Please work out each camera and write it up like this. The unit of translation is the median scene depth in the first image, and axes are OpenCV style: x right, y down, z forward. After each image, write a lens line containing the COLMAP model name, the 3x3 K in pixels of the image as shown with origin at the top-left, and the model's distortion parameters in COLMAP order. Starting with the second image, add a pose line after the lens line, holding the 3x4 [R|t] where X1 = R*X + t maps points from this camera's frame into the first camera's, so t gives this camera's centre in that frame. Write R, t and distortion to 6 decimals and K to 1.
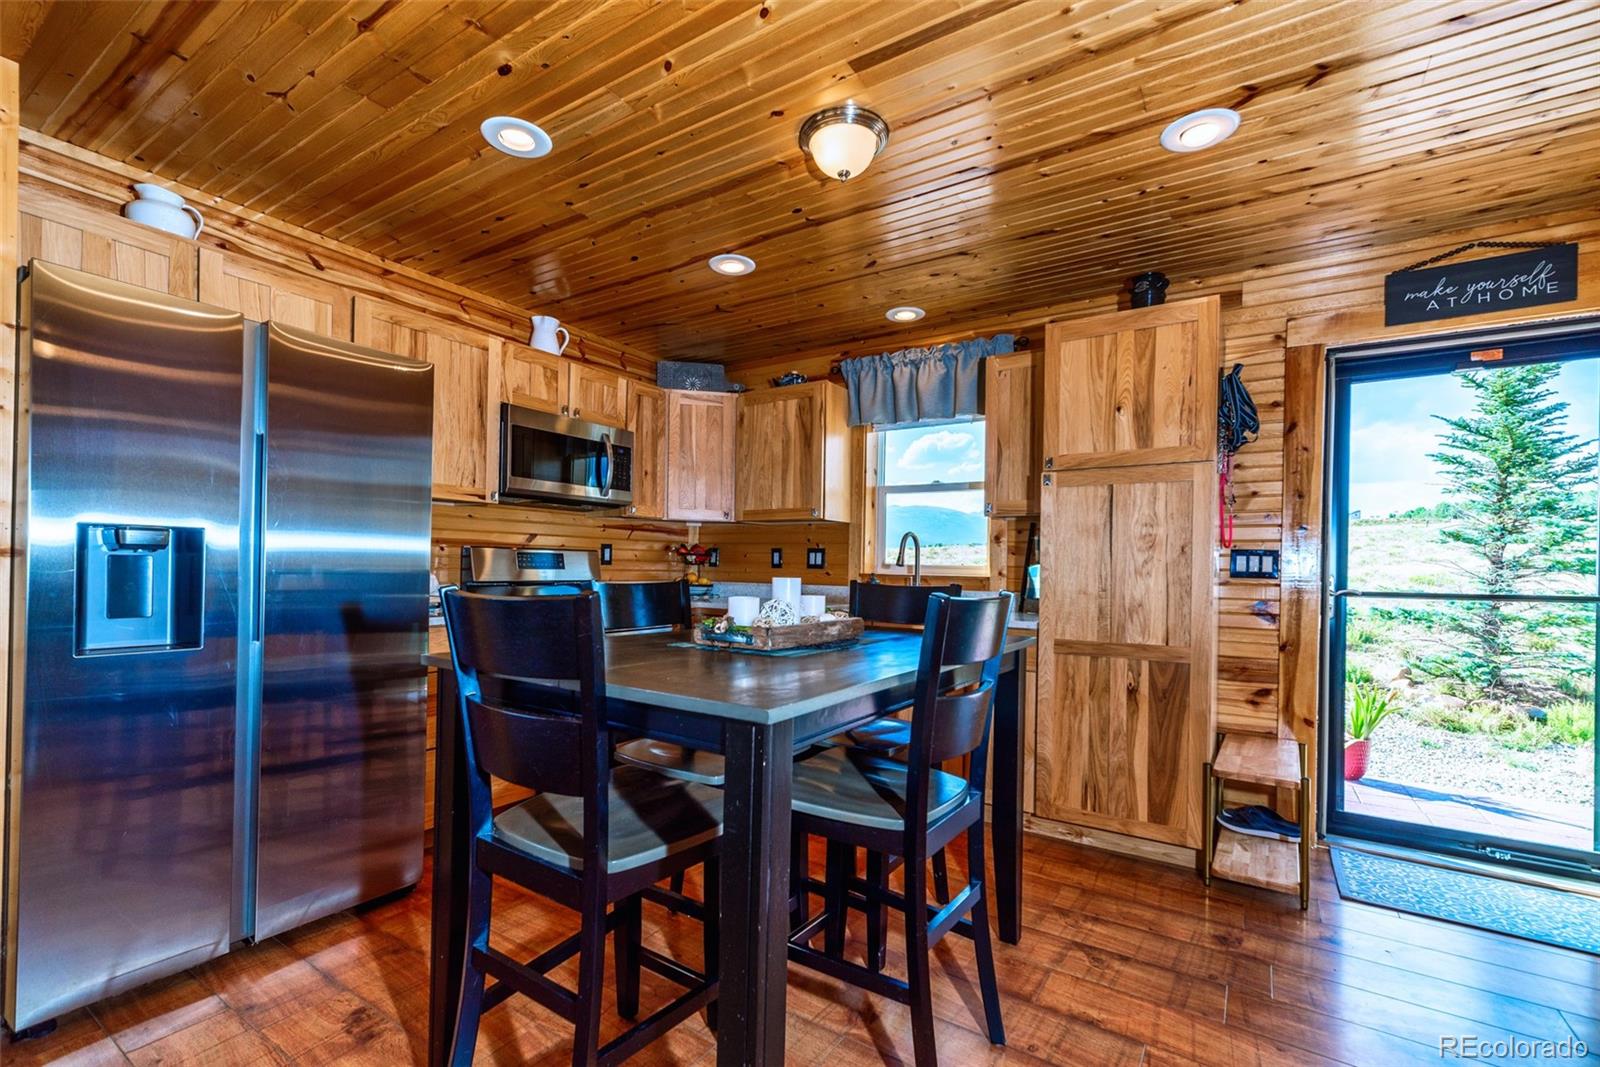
lens RADIAL K [[714.5, 0, 765.2], [0, 714.5, 564.4], [0, 0, 1]] dist [0.011044, 0.000323]
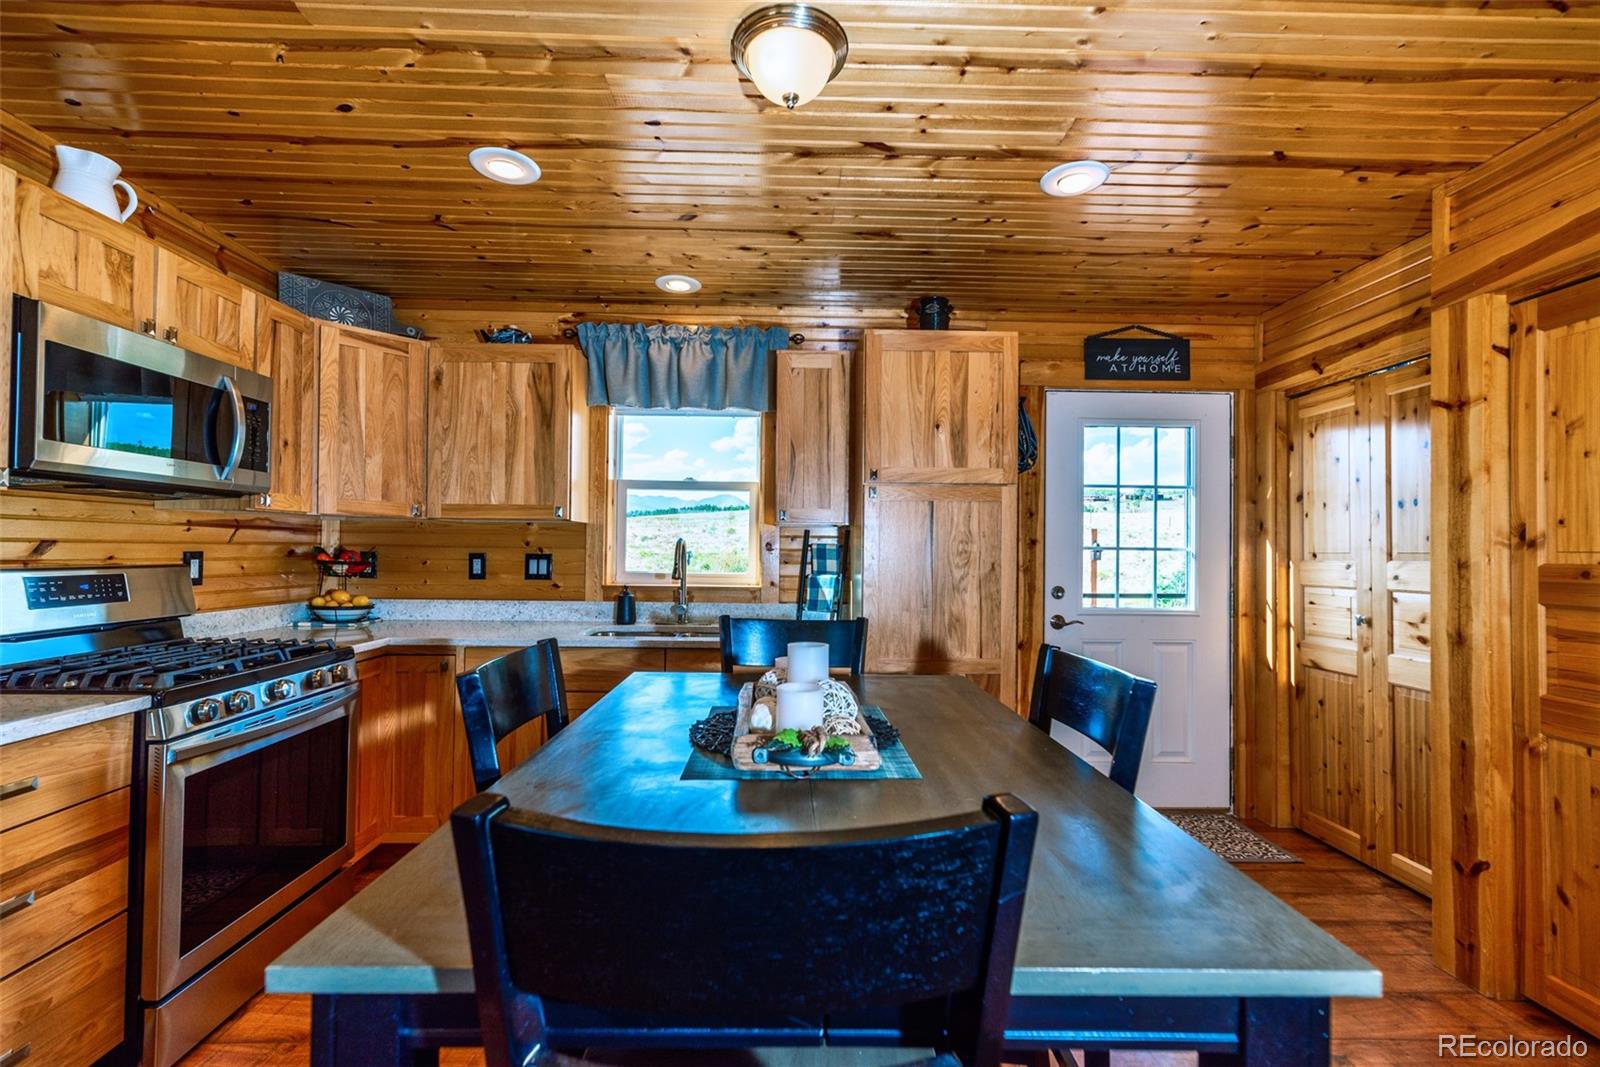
lens RADIAL K [[729.6, 0, 812.0], [0, 729.6, 540.6], [0, 0, 1]] dist [0.011871, 0.000248]
pose [[0.809172, -0.000576, 0.587571, -0.220040], [0.003787, 0.999984, -0.004234, -0.045344], [-0.587559, 0.005651, 0.809161, 0.235498]]
